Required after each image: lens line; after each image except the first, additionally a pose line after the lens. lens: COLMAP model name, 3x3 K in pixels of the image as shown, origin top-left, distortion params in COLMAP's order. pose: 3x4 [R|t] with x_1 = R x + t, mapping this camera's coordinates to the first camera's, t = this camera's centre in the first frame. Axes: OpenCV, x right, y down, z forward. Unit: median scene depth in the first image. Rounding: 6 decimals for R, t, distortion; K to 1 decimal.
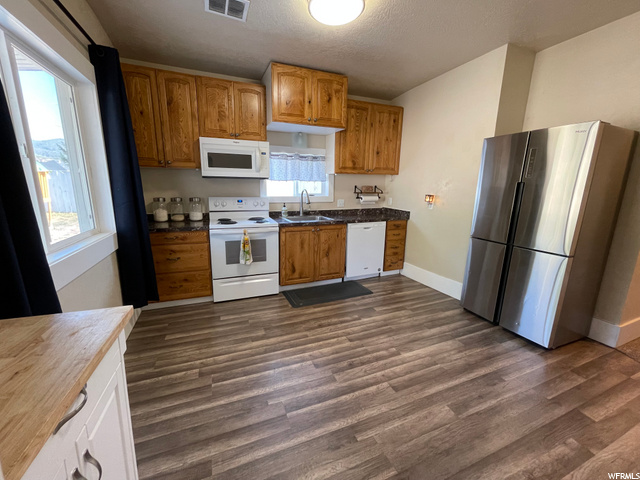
lens RADIAL K [[260.1, 0, 318.3], [0, 260.1, 238.3], [0, 0, 1]] dist [0.001765, 0.000077]
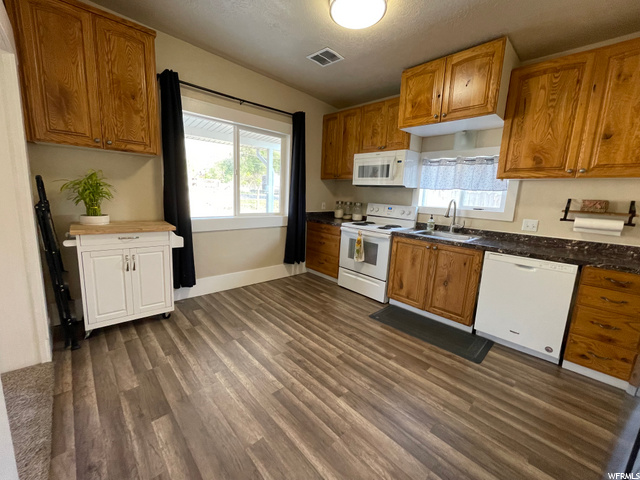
lens RADIAL K [[260.1, 0, 318.3], [0, 260.1, 238.3], [0, 0, 1]] dist [0.001765, 0.000077]
pose [[0.364653, 0.165258, -0.916361, 0.660952], [-0.227556, 0.970101, 0.084397, -0.053178], [0.902910, 0.177748, 0.391356, 0.385392]]
